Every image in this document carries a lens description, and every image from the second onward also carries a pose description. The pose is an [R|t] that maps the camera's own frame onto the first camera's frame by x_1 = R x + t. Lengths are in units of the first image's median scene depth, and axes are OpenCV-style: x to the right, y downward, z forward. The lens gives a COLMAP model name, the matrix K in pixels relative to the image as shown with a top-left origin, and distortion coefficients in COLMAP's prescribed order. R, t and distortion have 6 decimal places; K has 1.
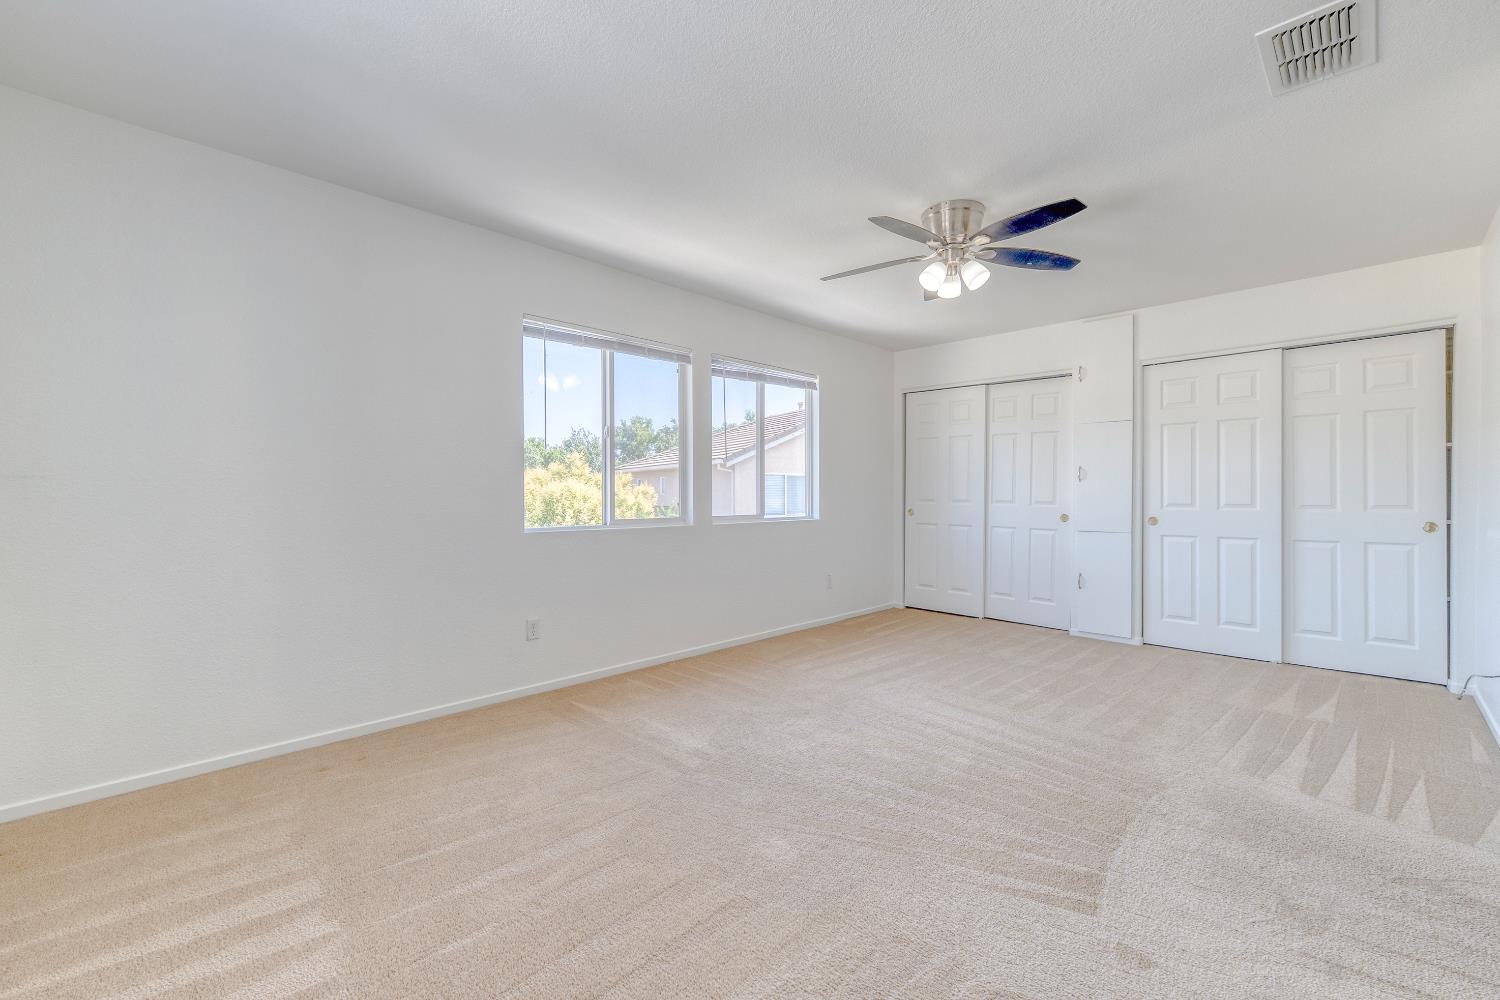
lens RADIAL K [[620.9, 0, 752.8], [0, 620.9, 497.9], [0, 0, 1]] dist [0.000491, 0.000173]
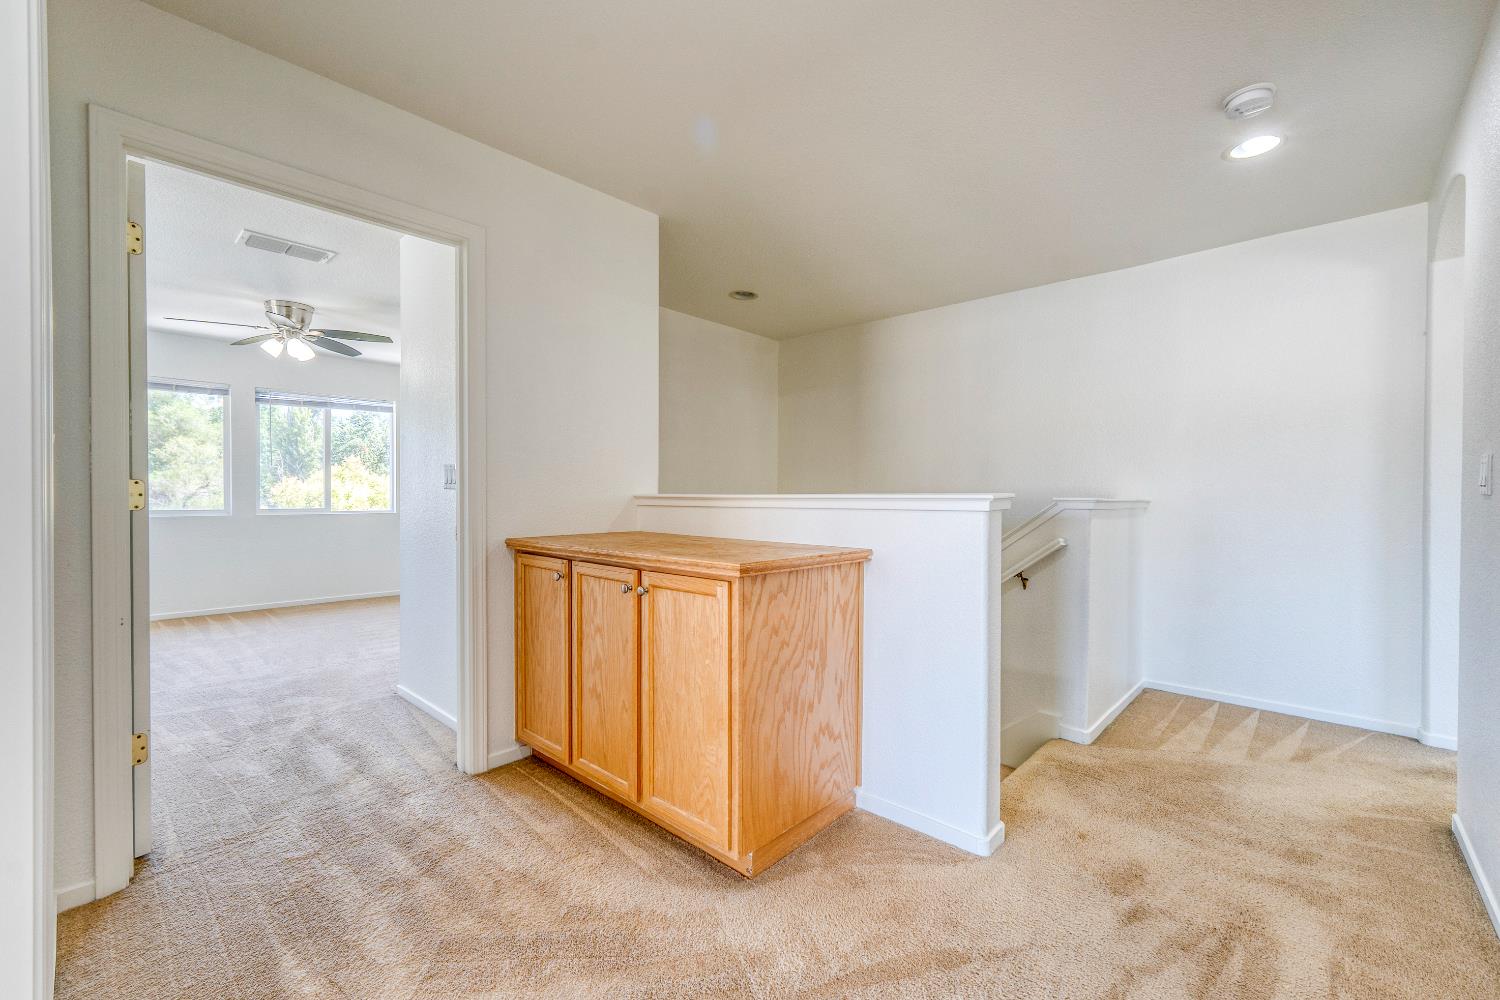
lens RADIAL K [[620.9, 0, 752.8], [0, 620.9, 497.9], [0, 0, 1]] dist [0.000491, 0.000173]
pose [[0.999072, 0.009042, 0.042109, 0.914706], [-0.008785, 0.999942, -0.006273, 0.004483], [-0.042163, 0.005898, 0.999093, -0.371692]]
